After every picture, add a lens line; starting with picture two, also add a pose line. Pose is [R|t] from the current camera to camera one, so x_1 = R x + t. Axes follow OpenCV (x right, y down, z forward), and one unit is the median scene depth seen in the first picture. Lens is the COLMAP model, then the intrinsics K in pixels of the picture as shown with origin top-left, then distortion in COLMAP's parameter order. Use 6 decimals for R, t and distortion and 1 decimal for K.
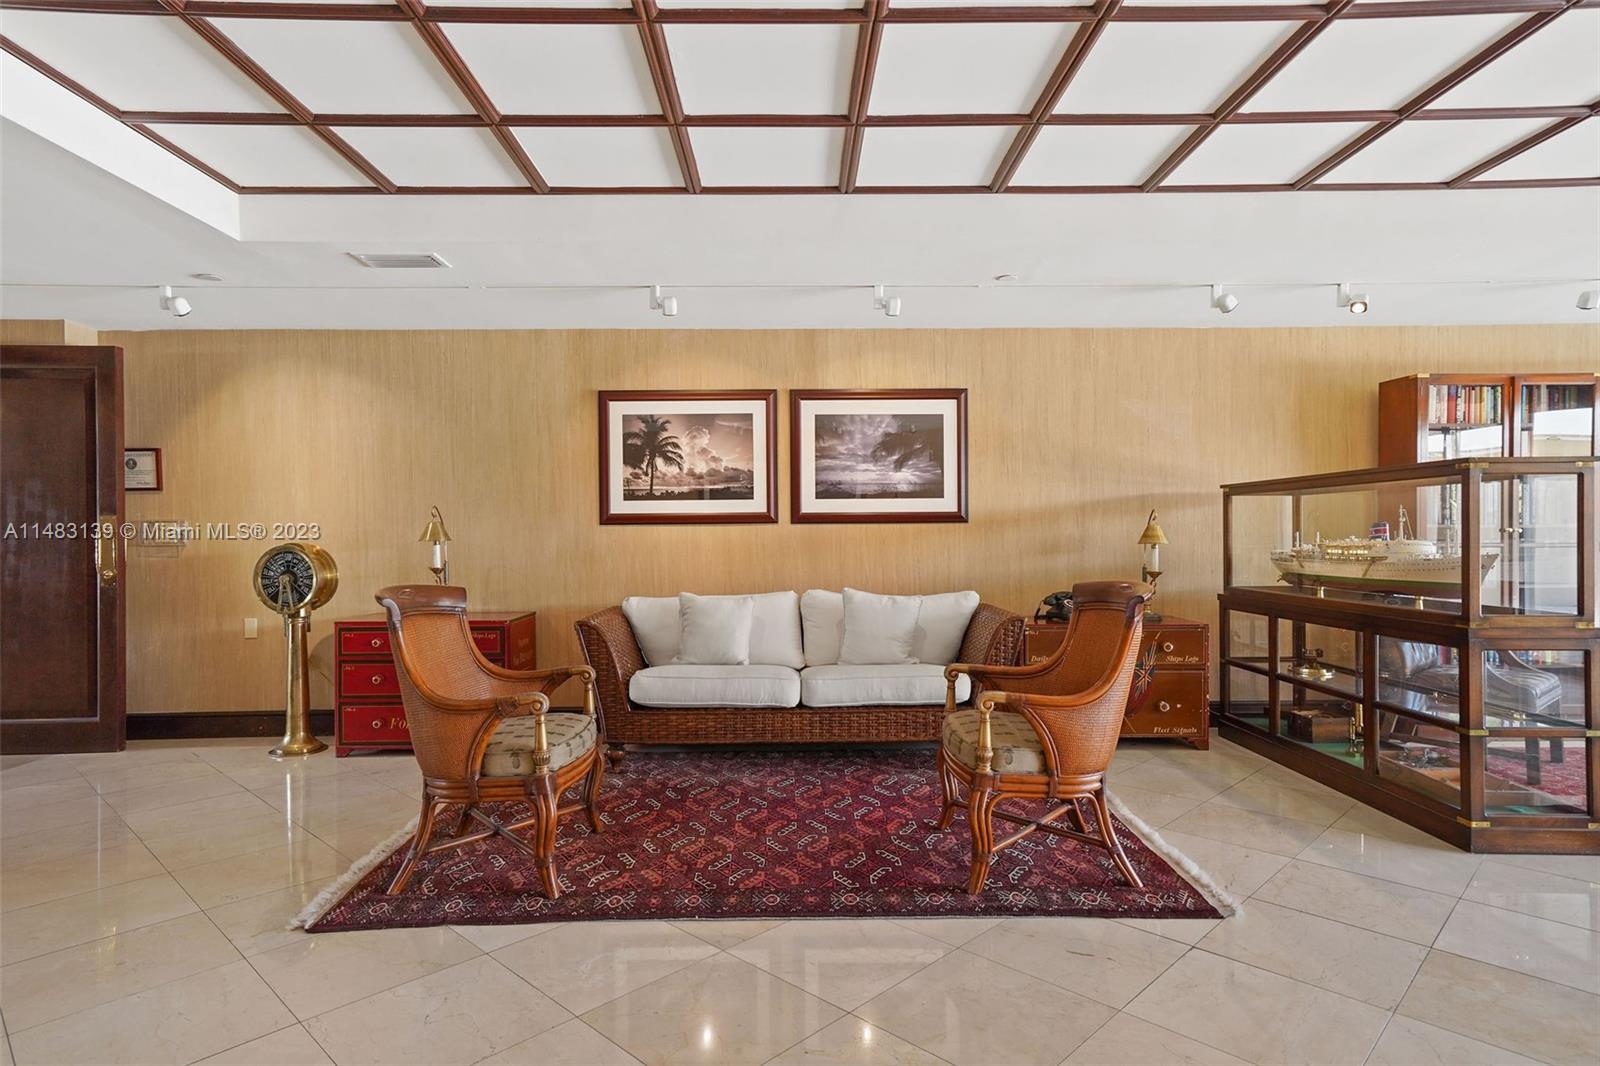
lens RADIAL K [[898.0, 0, 800.0], [0, 898.0, 533.0], [0, 0, 1]] dist [0.002654, 0.001629]
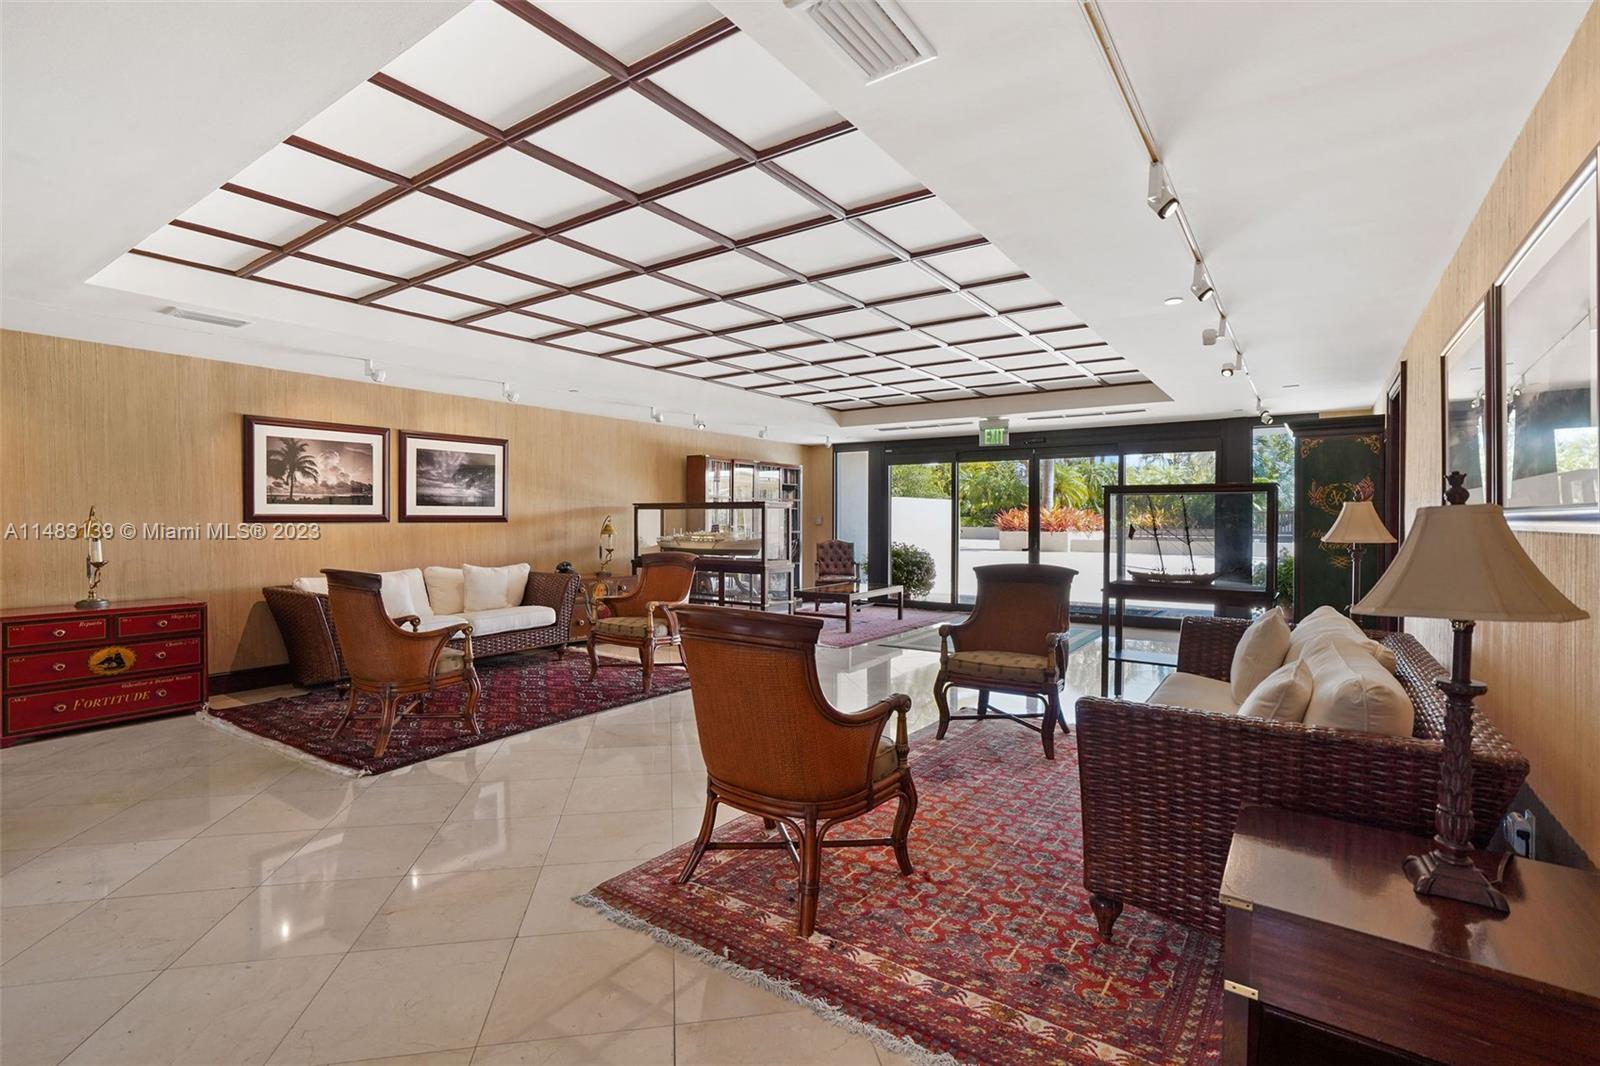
lens RADIAL K [[739.6, 0, 796.9], [0, 739.6, 518.0], [0, 0, 1]] dist [0.000167, 0.000129]
pose [[0.585724, 0.008203, 0.810469, -0.600532], [-0.004489, 0.999966, -0.006876, -0.012313], [-0.810498, 0.000389, 0.585741, -0.214604]]
